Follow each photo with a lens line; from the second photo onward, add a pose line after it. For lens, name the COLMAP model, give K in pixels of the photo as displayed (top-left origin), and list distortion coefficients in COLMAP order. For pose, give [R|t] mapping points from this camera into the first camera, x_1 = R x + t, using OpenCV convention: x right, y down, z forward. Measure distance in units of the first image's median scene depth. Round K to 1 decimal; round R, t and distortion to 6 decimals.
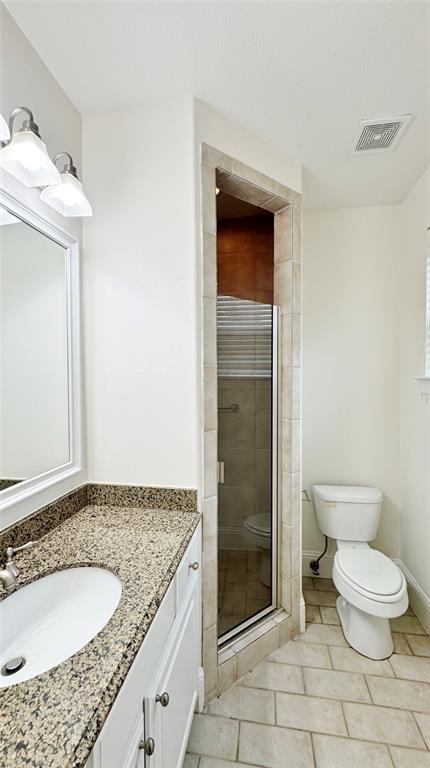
lens RADIAL K [[307.0, 0, 217.9], [0, 307.0, 384.3], [0, 0, 1]] dist [0.000354, -0.000073]
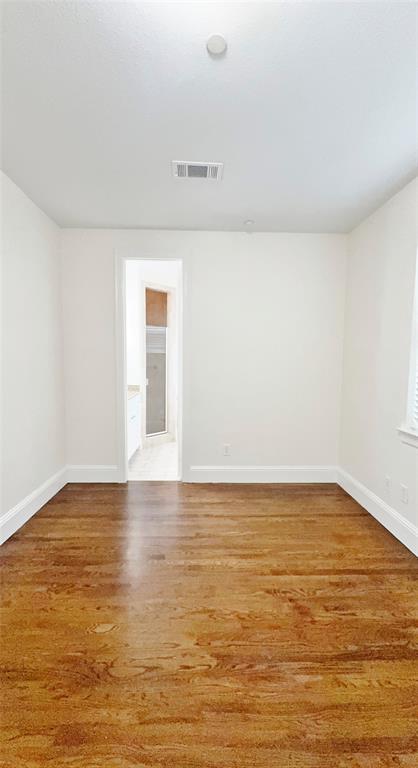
lens RADIAL K [[317.9, 0, 206.1], [0, 317.9, 381.4], [0, 0, 1]] dist [0.016621, 0.000038]
pose [[0.981956, 0.002034, 0.189097, -0.014148], [-0.015014, 0.997624, 0.067233, 0.040534], [-0.188511, -0.068859, 0.979654, -2.116152]]
